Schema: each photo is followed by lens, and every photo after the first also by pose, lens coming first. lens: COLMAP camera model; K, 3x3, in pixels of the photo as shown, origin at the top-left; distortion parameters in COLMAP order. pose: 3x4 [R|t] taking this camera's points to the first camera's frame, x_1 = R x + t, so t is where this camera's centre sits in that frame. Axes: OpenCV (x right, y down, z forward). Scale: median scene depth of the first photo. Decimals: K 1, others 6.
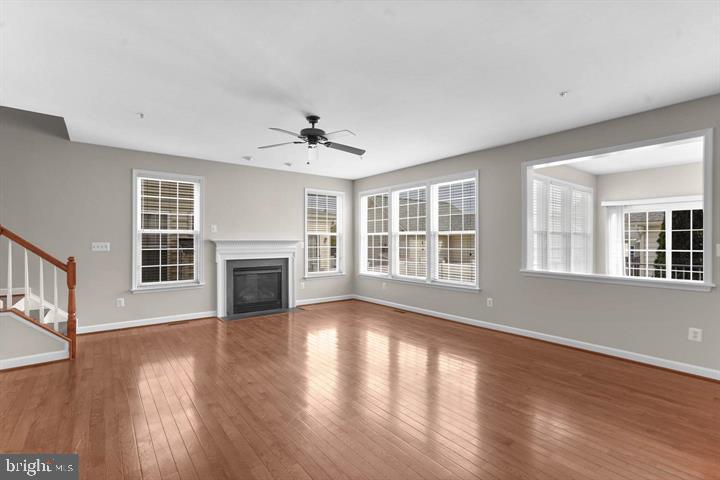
lens RADIAL K [[331.0, 0, 360.0], [0, 331.0, 240.0], [0, 0, 1]] dist [-0.001395, -0.000075]
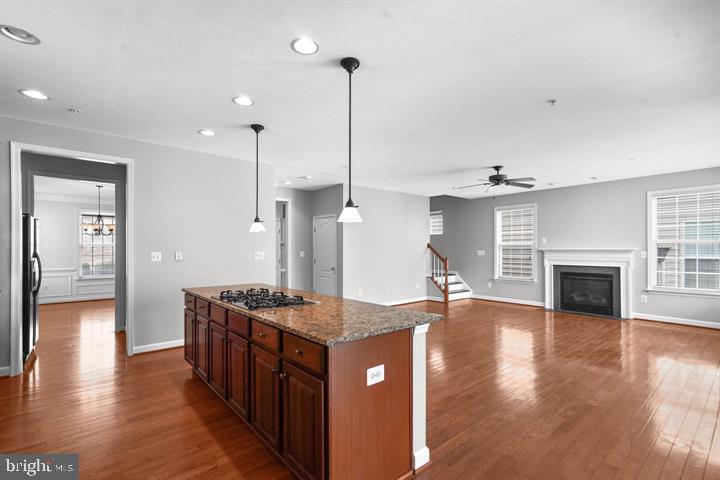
lens RADIAL K [[327.1, 0, 360.4], [0, 327.1, 248.9], [0, 0, 1]] dist [-0.001502, 0.000020]
pose [[0.070136, -0.001172, -0.997537, 0.717221], [0.004304, 0.999990, -0.000872, -0.002739], [0.997528, -0.004233, 0.070140, 0.155905]]
